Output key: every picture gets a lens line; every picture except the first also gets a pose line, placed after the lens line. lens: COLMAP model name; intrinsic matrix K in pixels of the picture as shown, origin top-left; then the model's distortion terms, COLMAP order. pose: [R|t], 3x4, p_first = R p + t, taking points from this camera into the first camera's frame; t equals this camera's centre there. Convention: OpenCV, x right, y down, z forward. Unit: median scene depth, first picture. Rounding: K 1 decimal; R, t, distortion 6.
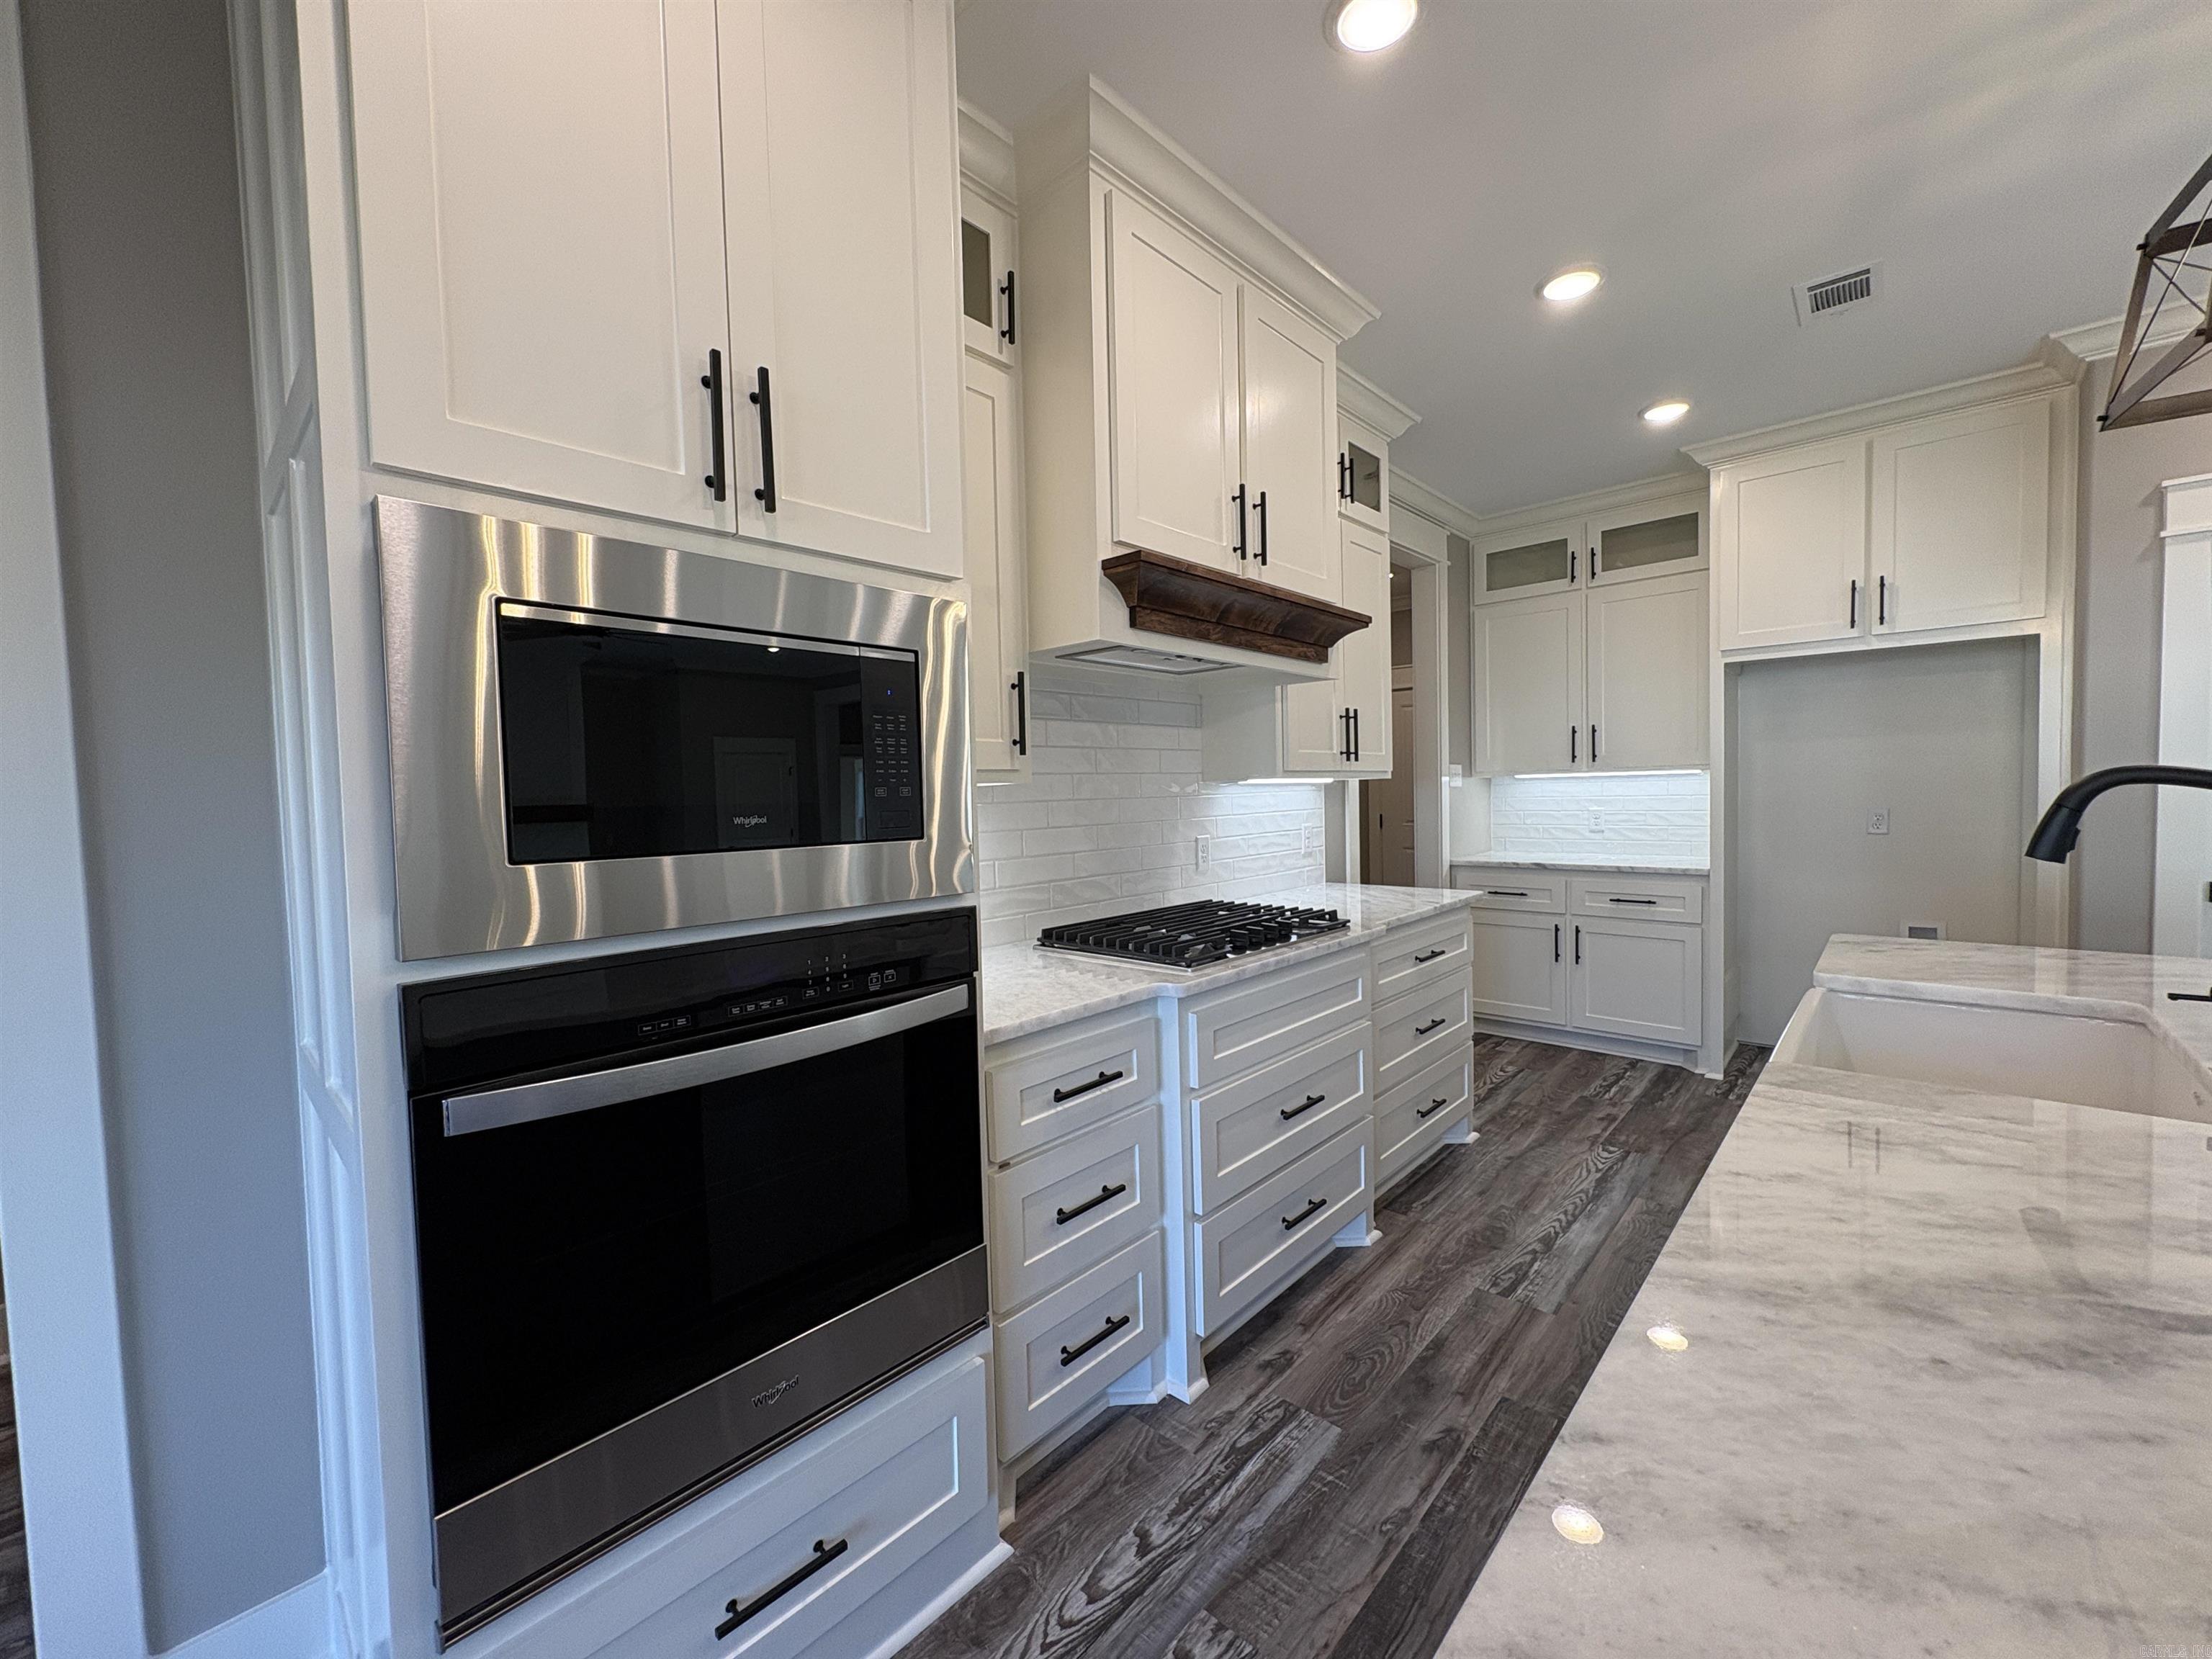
lens RADIAL K [[889.0, 0, 1108.9], [0, 889.0, 830.0], [0, 0, 1]] dist [-0.000428, -0.000138]
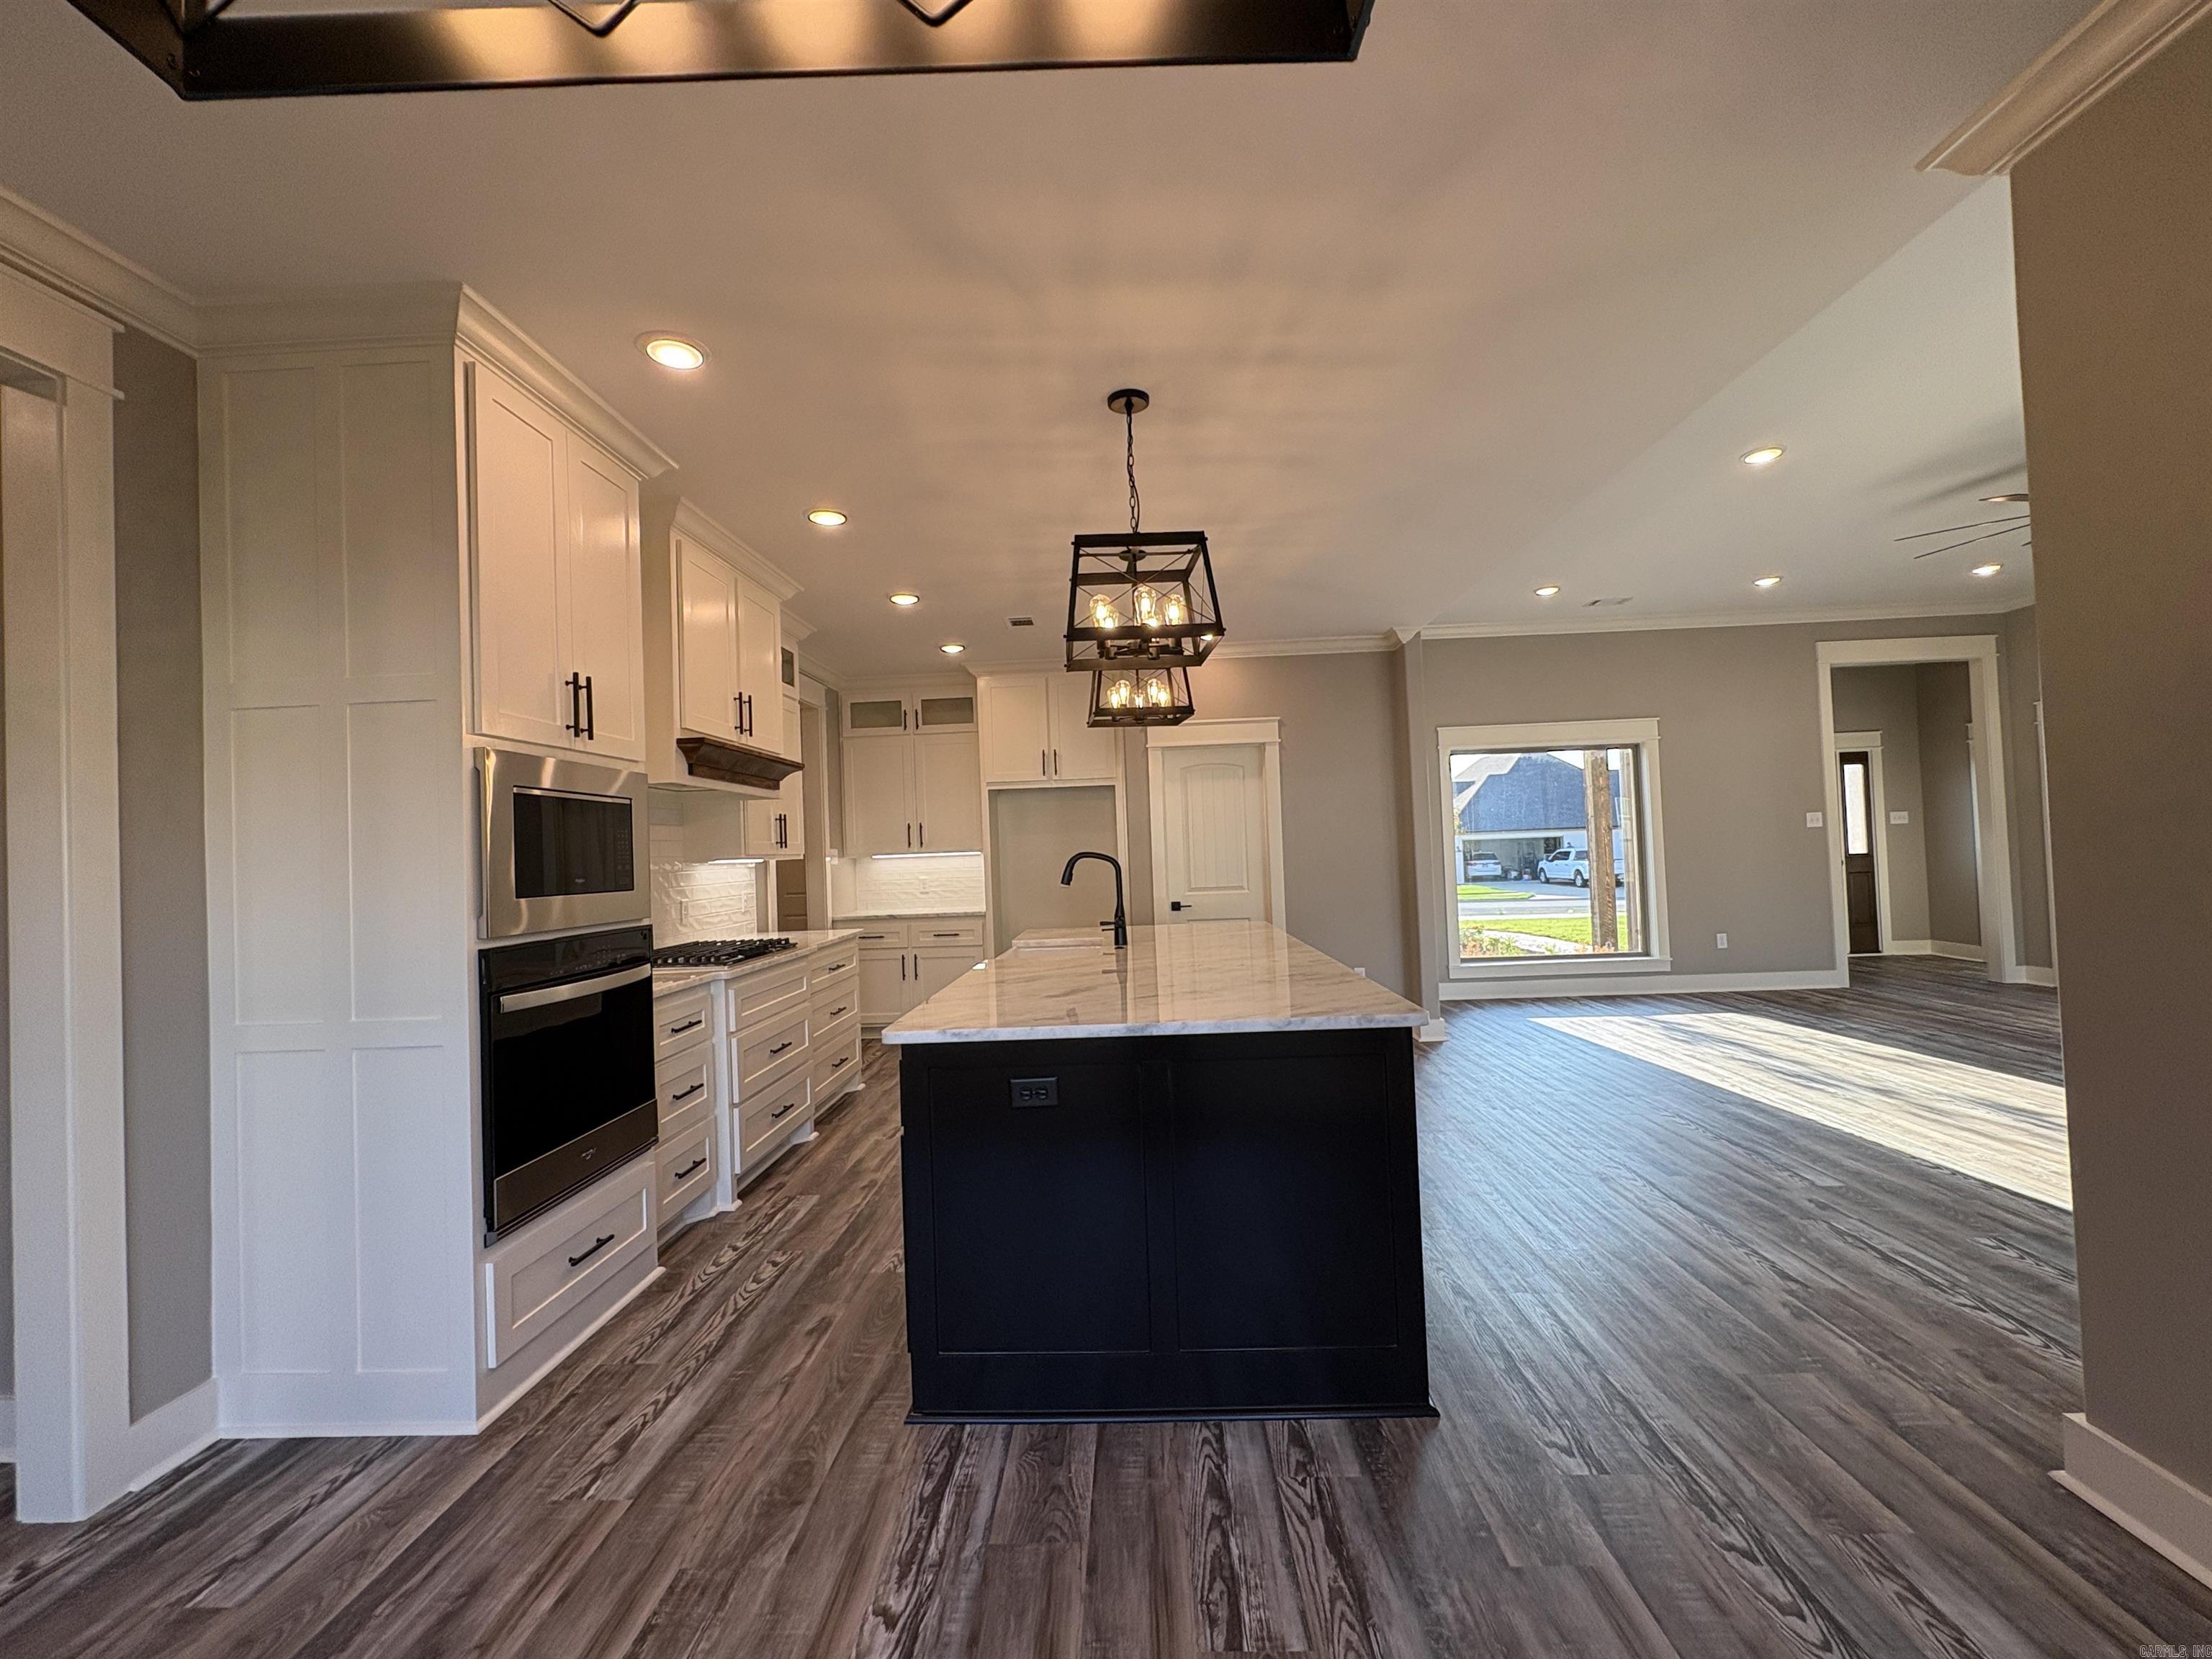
lens RADIAL K [[909.8, 0, 1082.7], [0, 909.8, 827.0], [0, 0, 1]] dist [-0.000239, -0.000010]
pose [[0.778943, 0.012562, 0.626969, -0.488327], [0.046378, 0.995907, -0.077573, 0.051282], [-0.625377, 0.089502, 0.775173, -0.865325]]
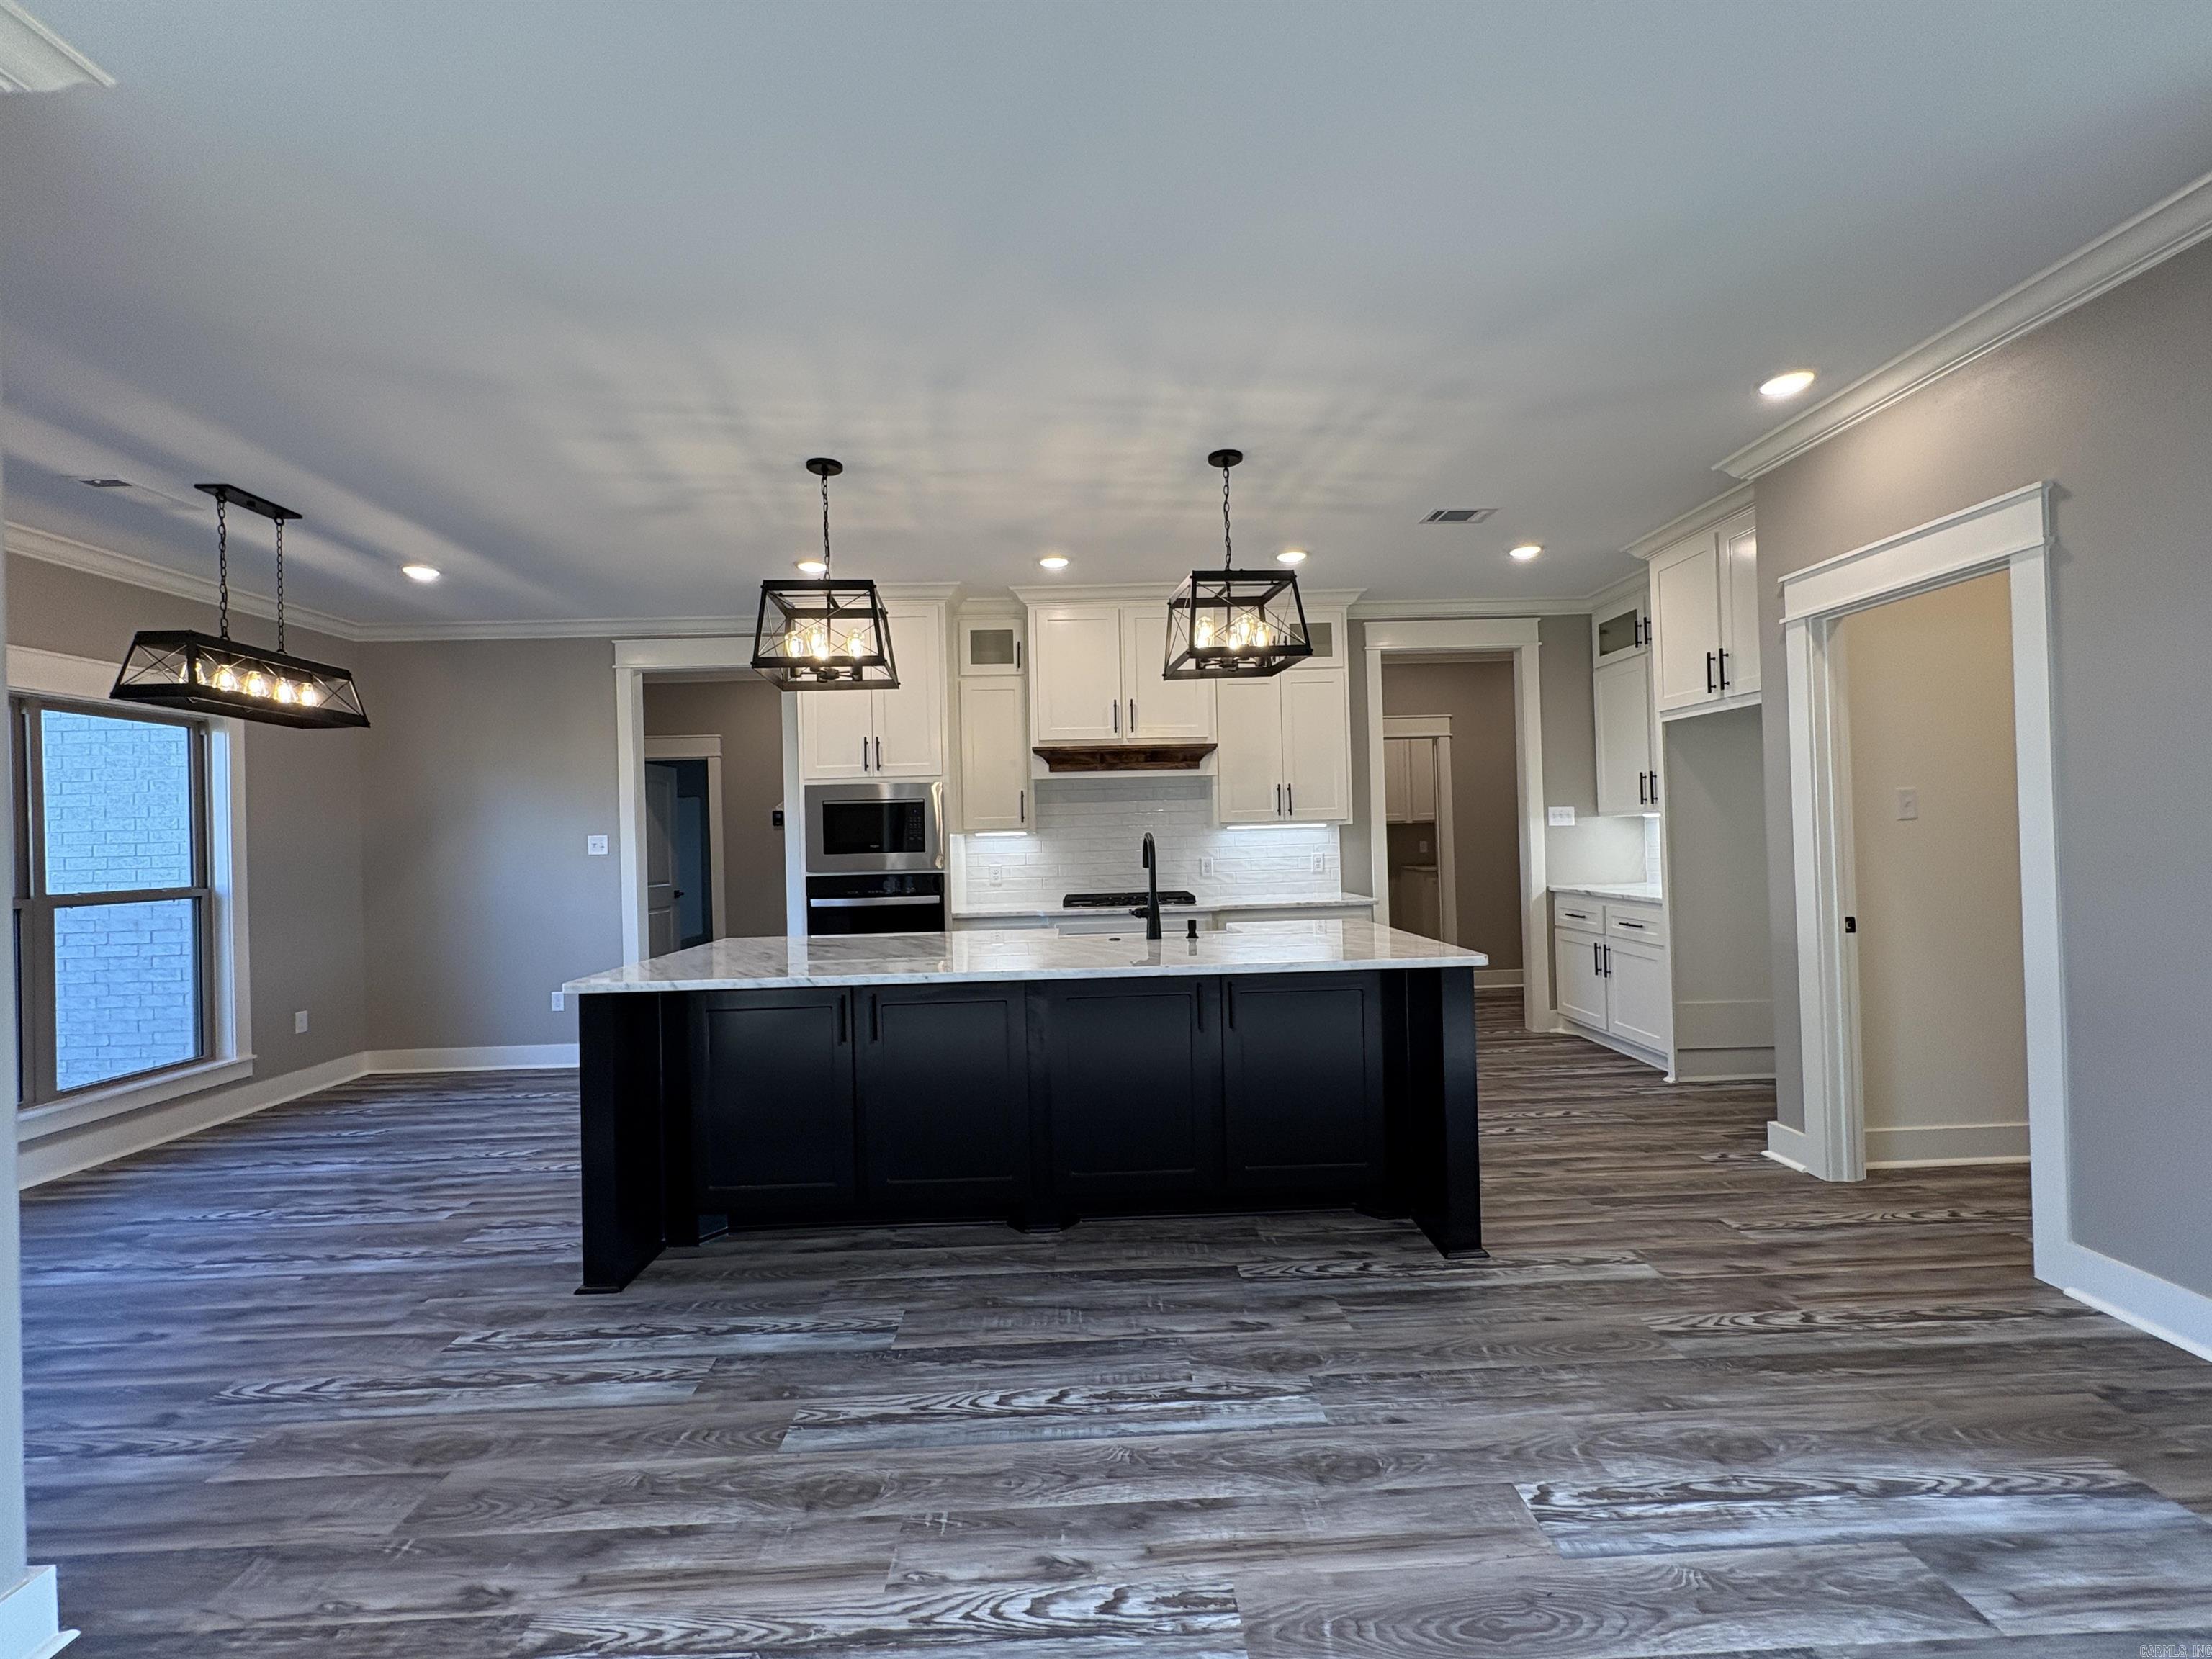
lens RADIAL K [[889.0, 0, 1108.9], [0, 889.0, 830.0], [0, 0, 1]] dist [-0.000428, -0.000138]
pose [[0.697531, -0.000928, -0.716554, 1.913044], [-0.019521, 0.999603, -0.020297, -0.014197], [0.716289, 0.028145, 0.697236, -0.632992]]
